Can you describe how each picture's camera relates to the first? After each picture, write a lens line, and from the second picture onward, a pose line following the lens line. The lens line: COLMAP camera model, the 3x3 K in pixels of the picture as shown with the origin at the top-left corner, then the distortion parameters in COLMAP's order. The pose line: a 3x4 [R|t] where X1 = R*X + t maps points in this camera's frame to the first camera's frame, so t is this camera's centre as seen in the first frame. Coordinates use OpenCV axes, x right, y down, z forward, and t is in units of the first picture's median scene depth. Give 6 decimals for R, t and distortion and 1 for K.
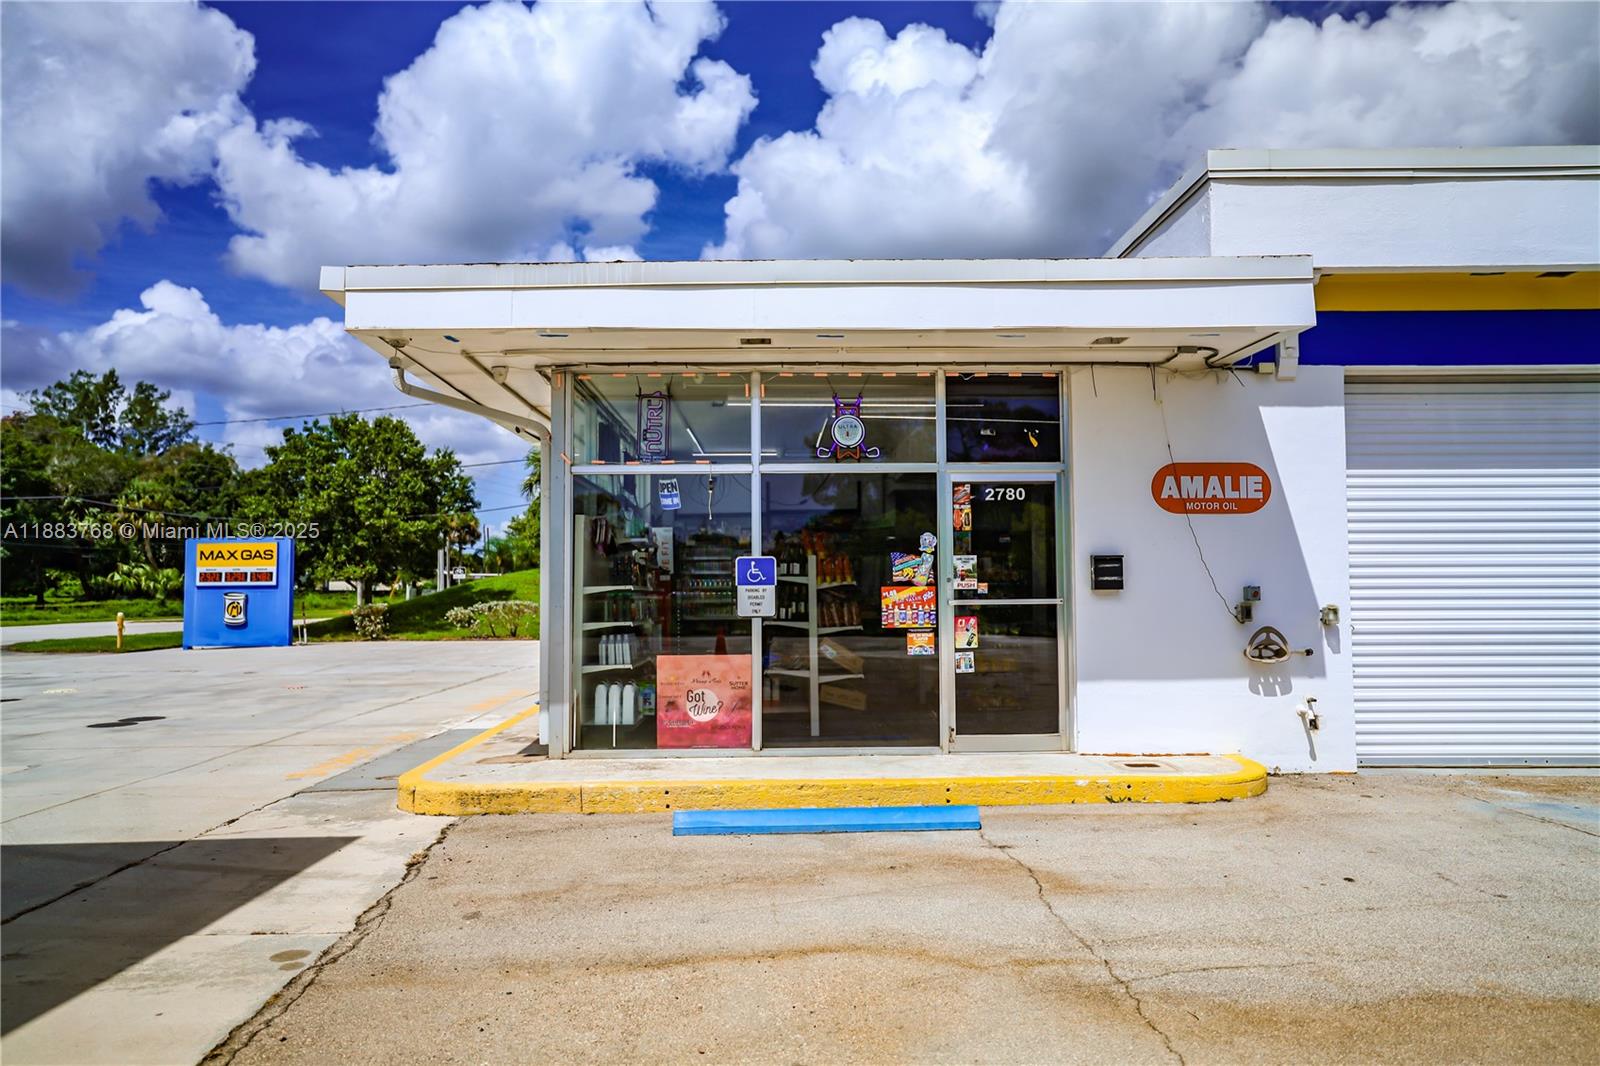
lens RADIAL K [[1111.3, 0, 800.0], [0, 1111.3, 533.0], [0, 0, 1]] dist [0.006947, 0.008734]
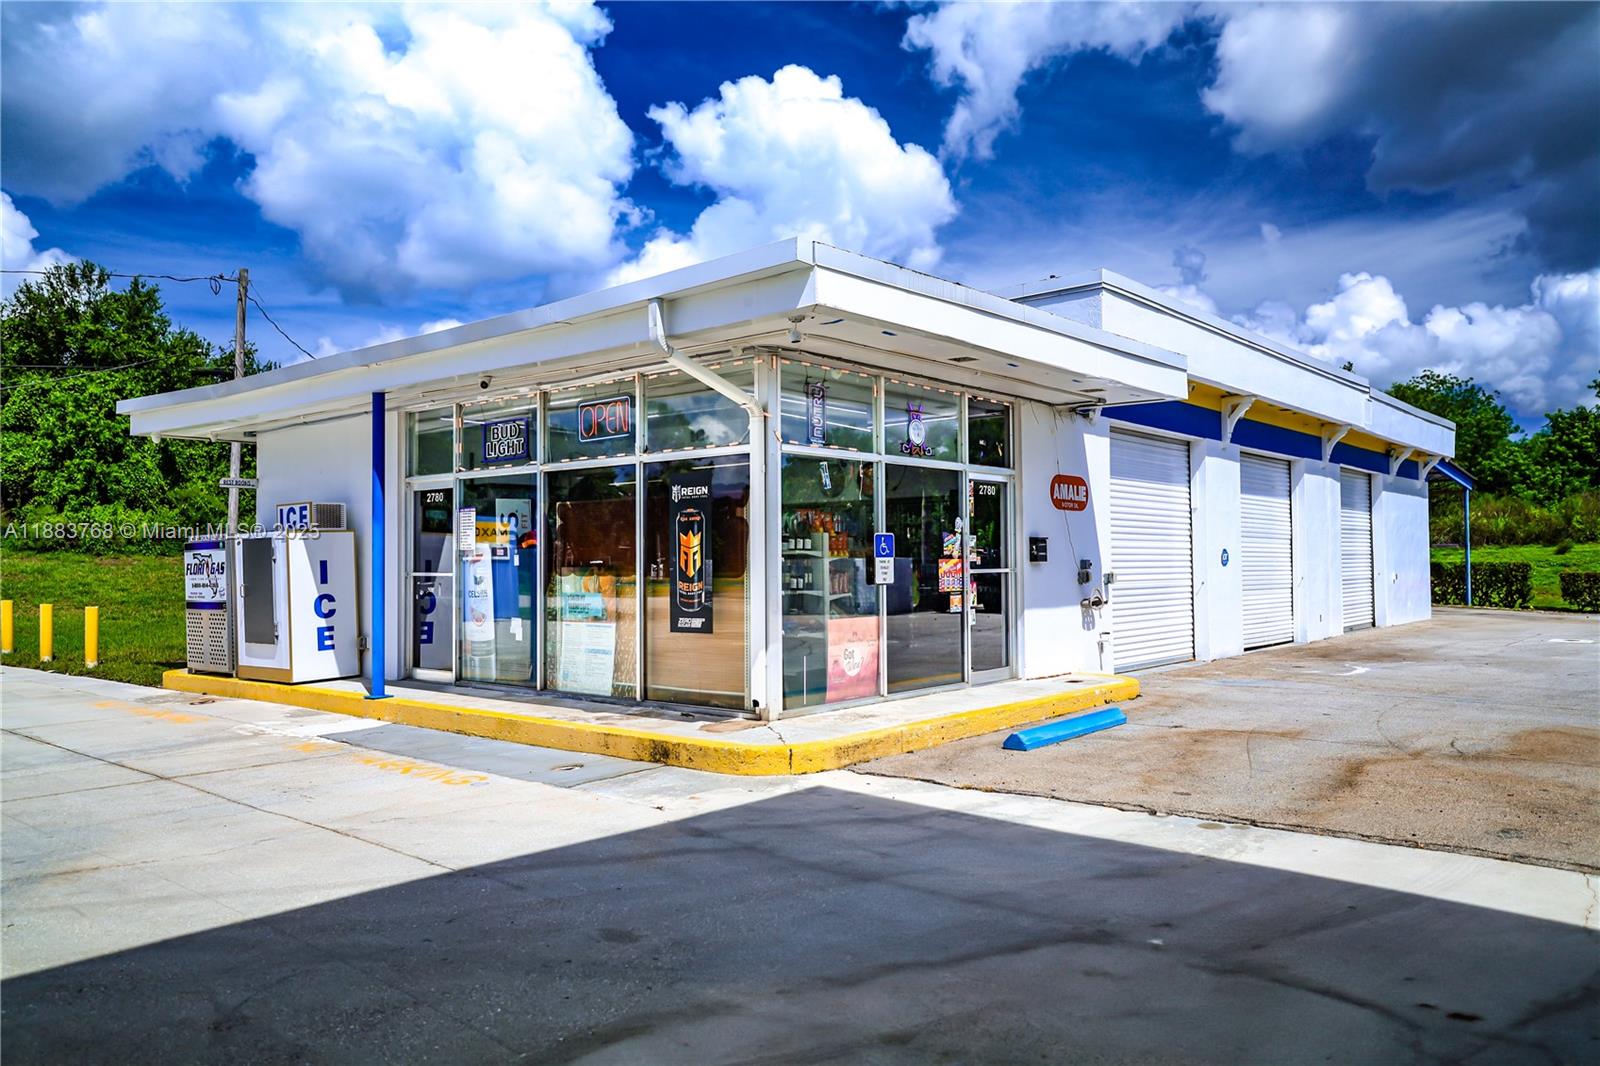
lens RADIAL K [[1127.5, 0, 800.0], [0, 1127.5, 533.0], [0, 0, 1]] dist [0.009103, 0.000012]
pose [[0.671486, 0.020271, 0.740740, -0.965737], [-0.031298, 0.999510, 0.001019, 0.022079], [-0.740356, -0.023868, 0.671791, 0.257387]]
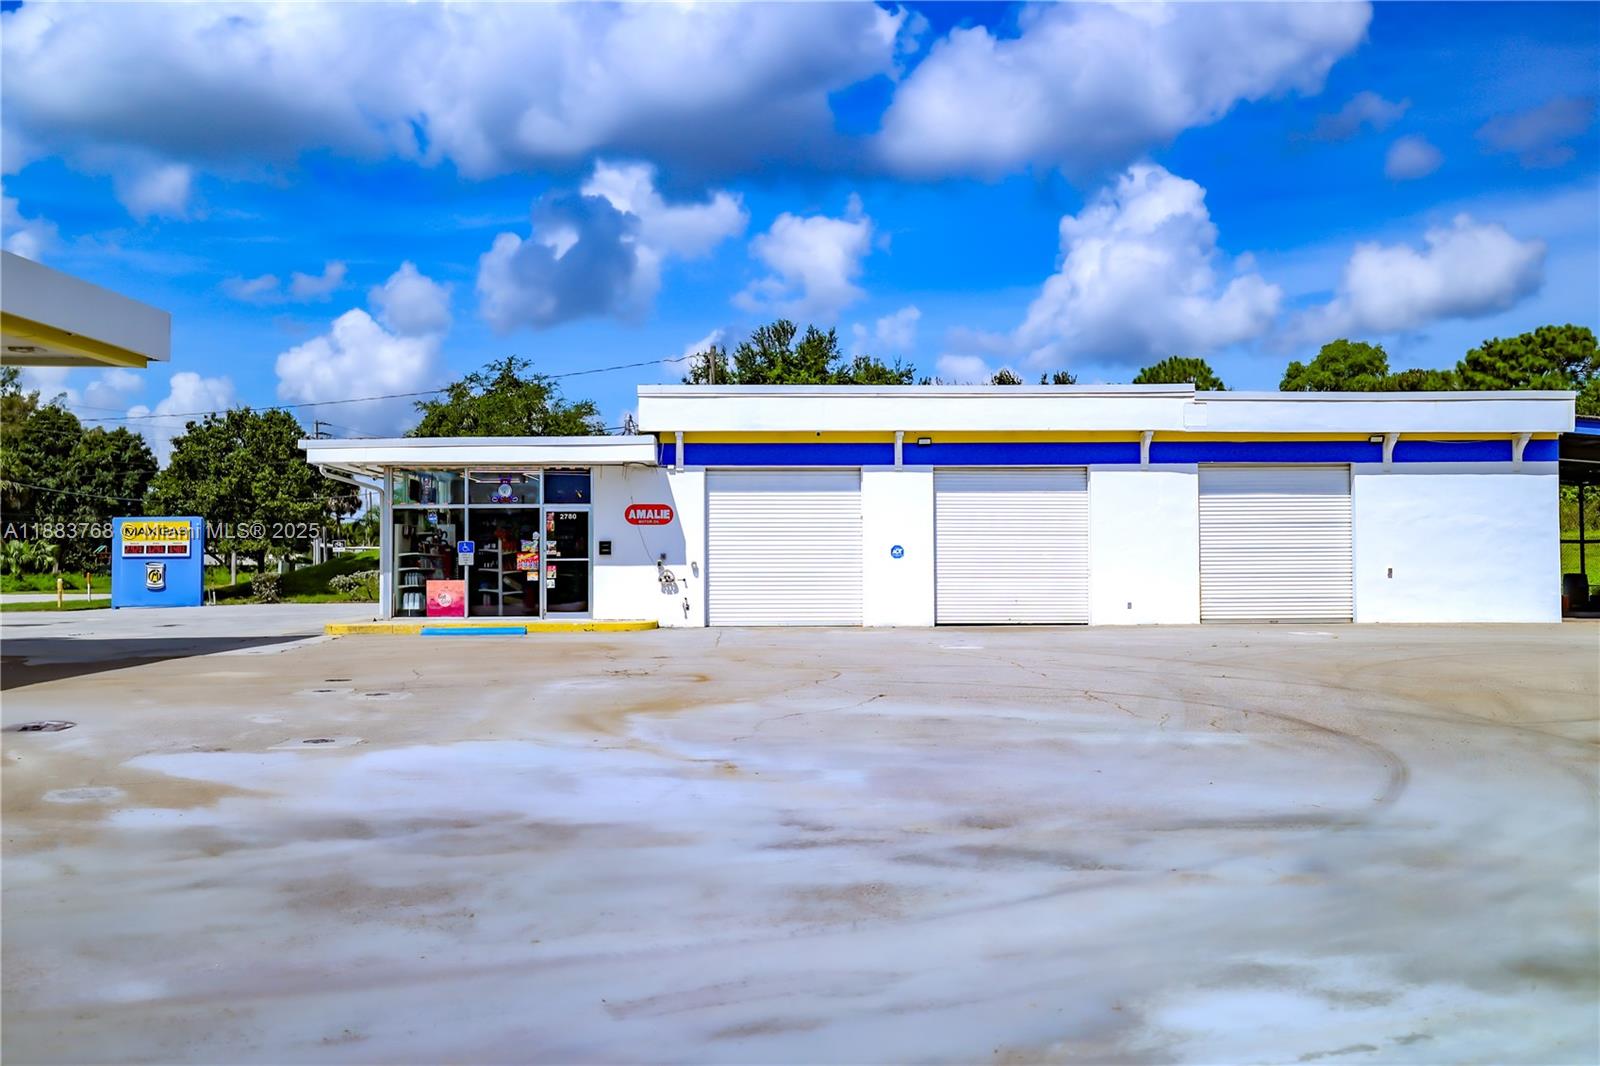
lens RADIAL K [[1460.9, 0, 800.0], [0, 1460.9, 533.0], [0, 0, 1]] dist [0.048226, -0.000994]
pose [[0.999948, 0.002300, 0.009940, 0.671568], [-0.002565, 0.999640, 0.026725, -0.086821], [-0.009875, -0.026749, 0.999593, -2.283078]]
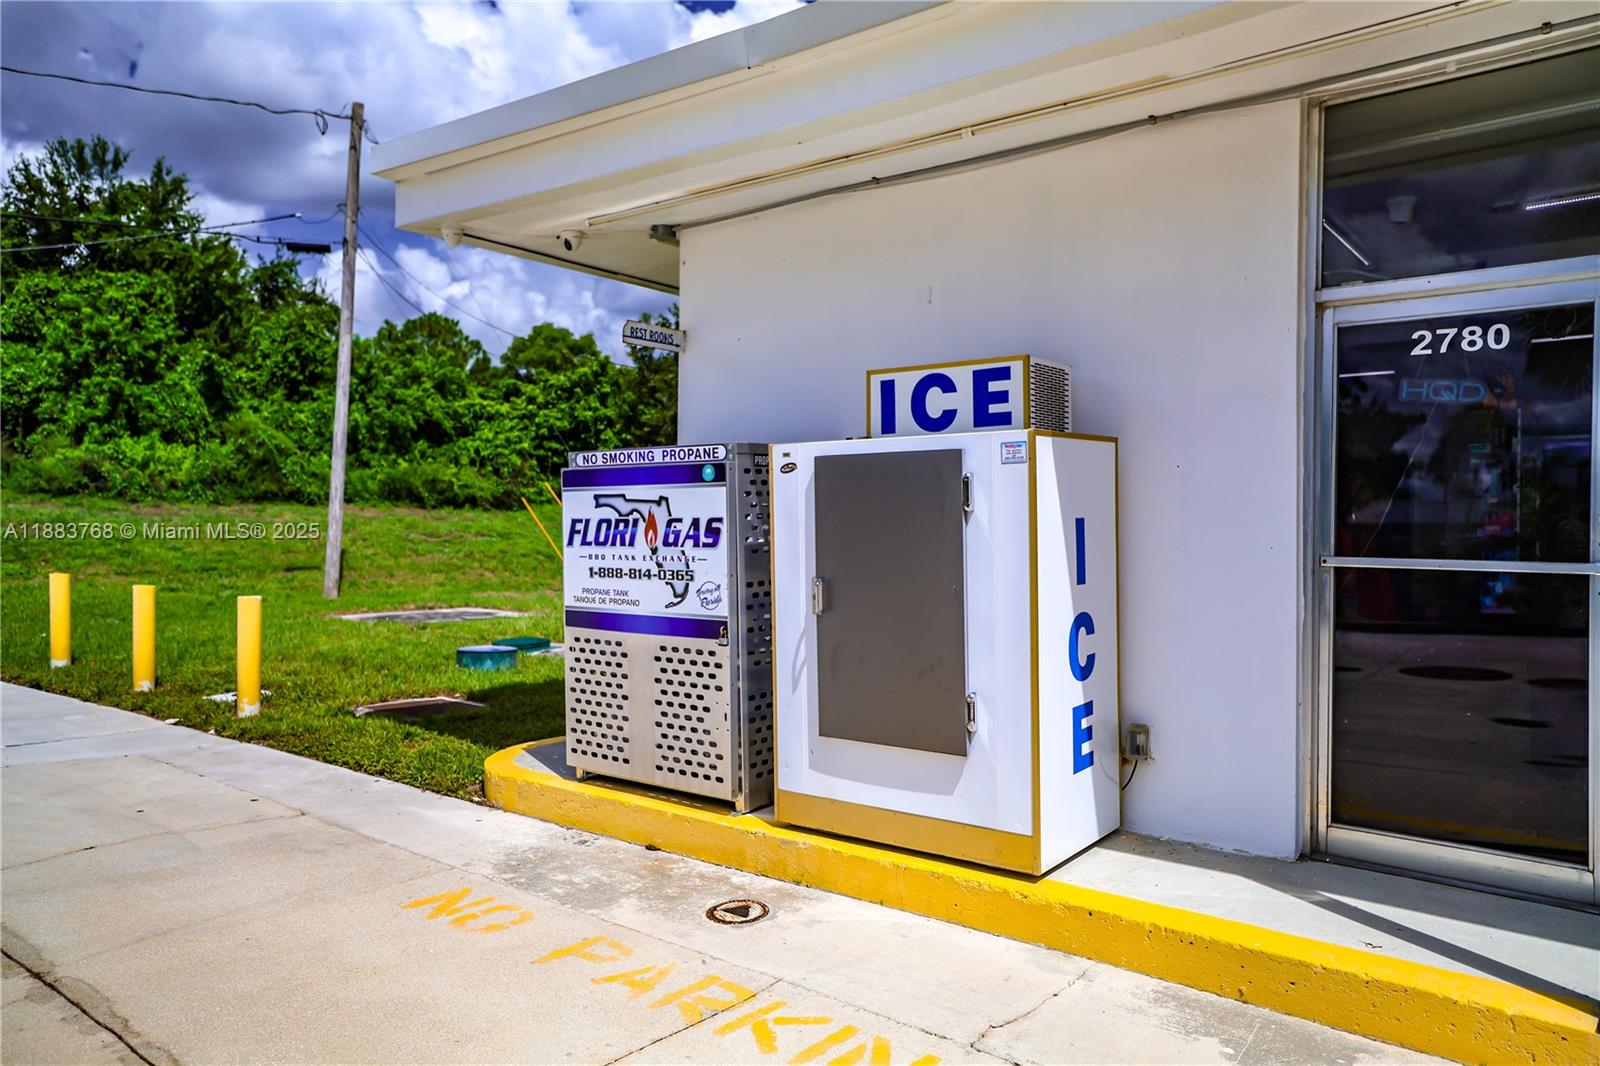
lens RADIAL K [[1111.3, 0, 800.0], [0, 1111.3, 533.0], [0, 0, 1]] dist [0.006947, 0.008734]
pose [[0.652323, 0.009579, 0.757880, -0.776623], [-0.052338, 0.998103, 0.032434, 0.073016], [-0.756132, -0.060824, 0.651587, 1.410683]]
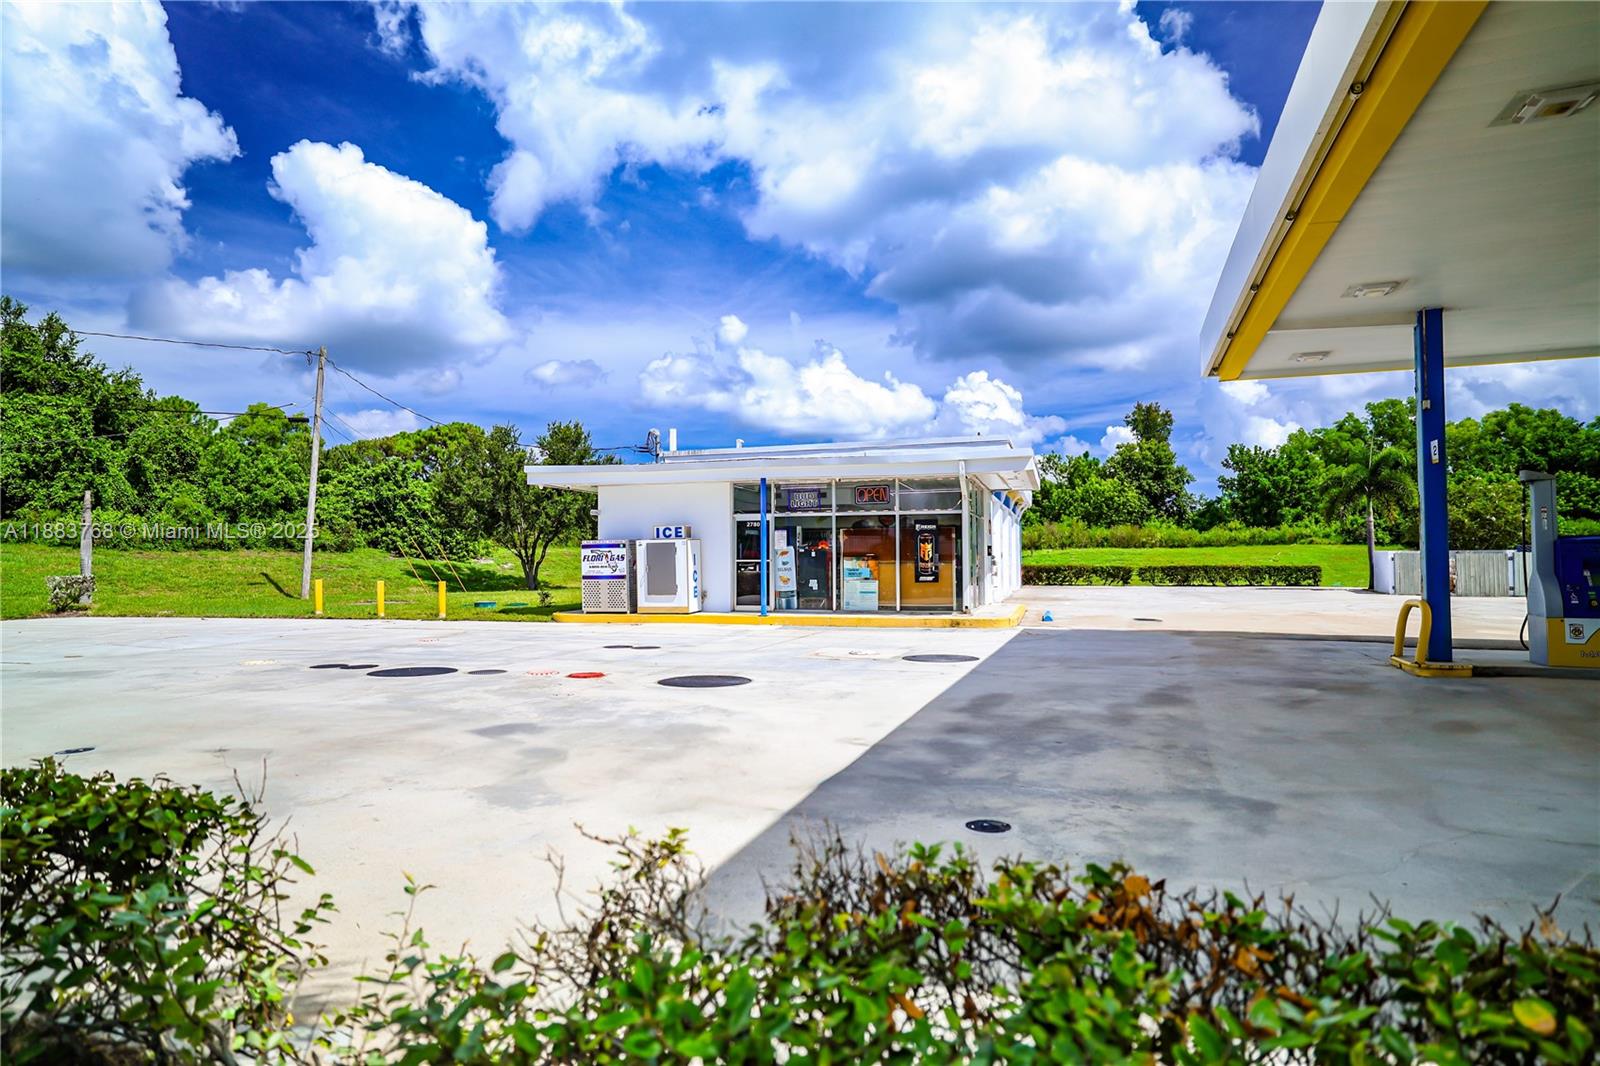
lens RADIAL K [[919.3, 0, 800.0], [0, 919.3, 533.0], [0, 0, 1]] dist [-0.021639, 0.036782]
pose [[0.322674, 0.031178, 0.945997, -2.462995], [-0.041018, 0.998979, -0.018934, 0.056209], [-0.945621, -0.032693, 0.323623, 0.622381]]
